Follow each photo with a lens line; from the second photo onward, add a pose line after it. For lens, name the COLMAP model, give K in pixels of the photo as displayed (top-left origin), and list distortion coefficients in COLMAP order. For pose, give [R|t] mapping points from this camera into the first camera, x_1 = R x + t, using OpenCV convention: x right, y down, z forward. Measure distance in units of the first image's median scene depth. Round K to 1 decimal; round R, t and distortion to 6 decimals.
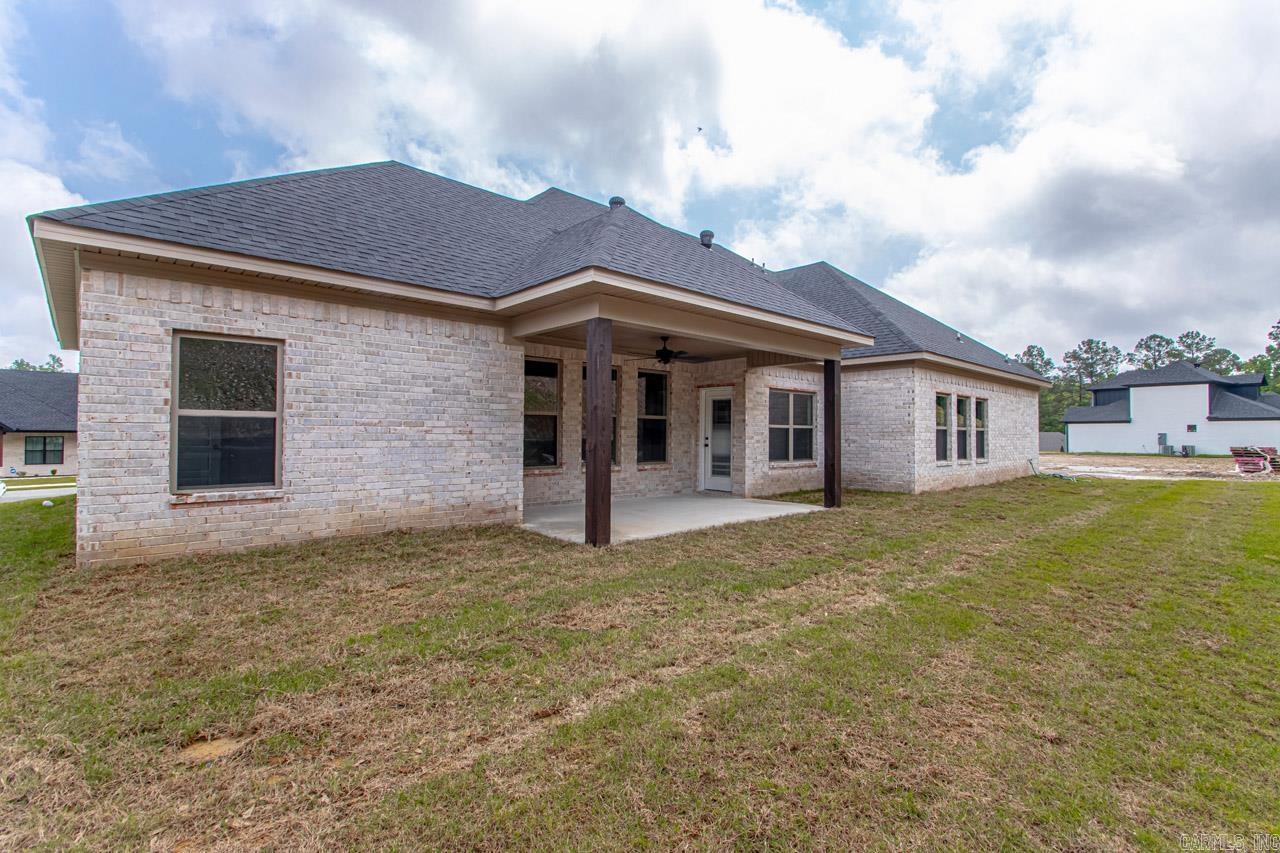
lens RADIAL K [[604.1, 0, 640.0], [0, 604.1, 426.5], [0, 0, 1]] dist [0.001915, 0.000141]
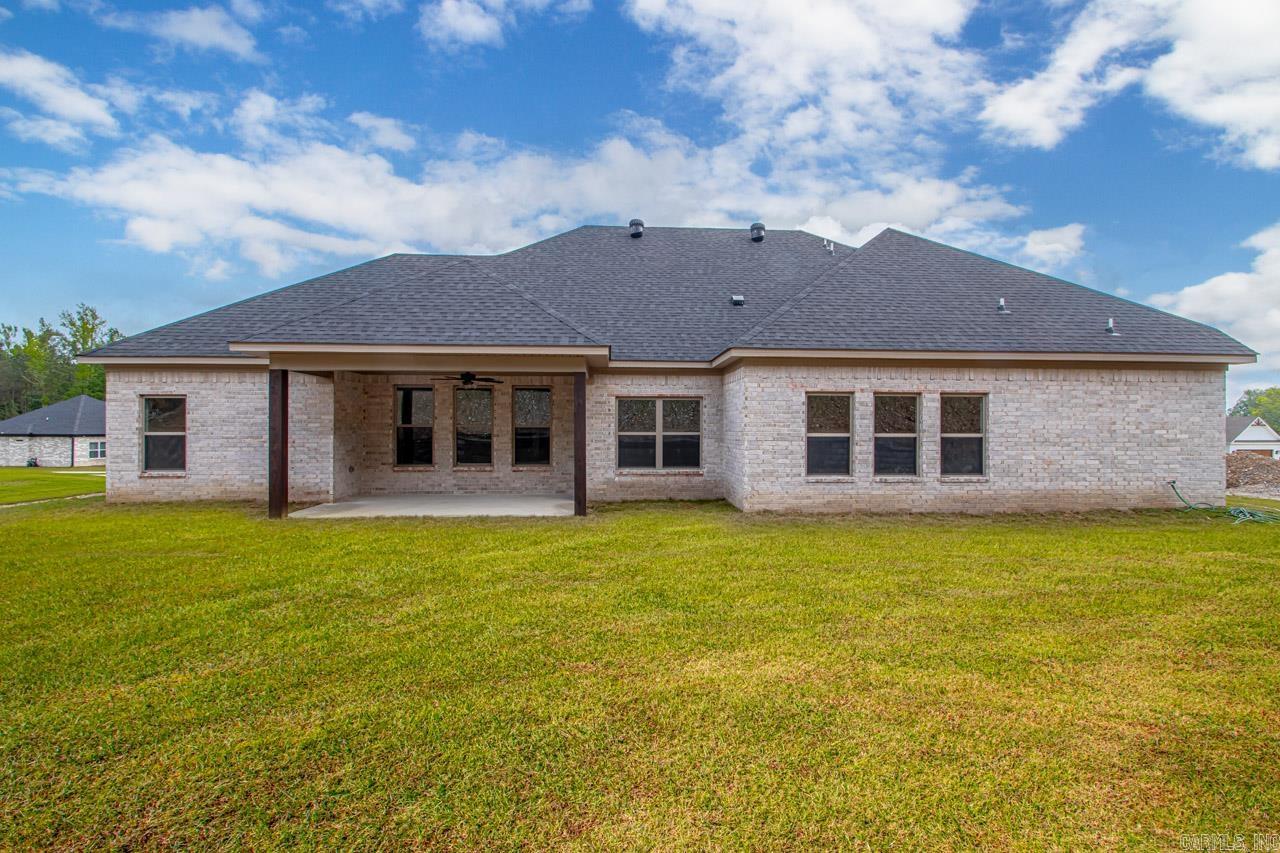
lens RADIAL K [[604.1, 0, 640.0], [0, 604.1, 426.5], [0, 0, 1]] dist [0.001915, 0.000141]
pose [[0.762240, -0.004776, -0.647277, 1.582732], [0.012191, 0.999901, 0.006978, -0.034210], [0.647180, -0.013210, 0.762223, 0.418106]]
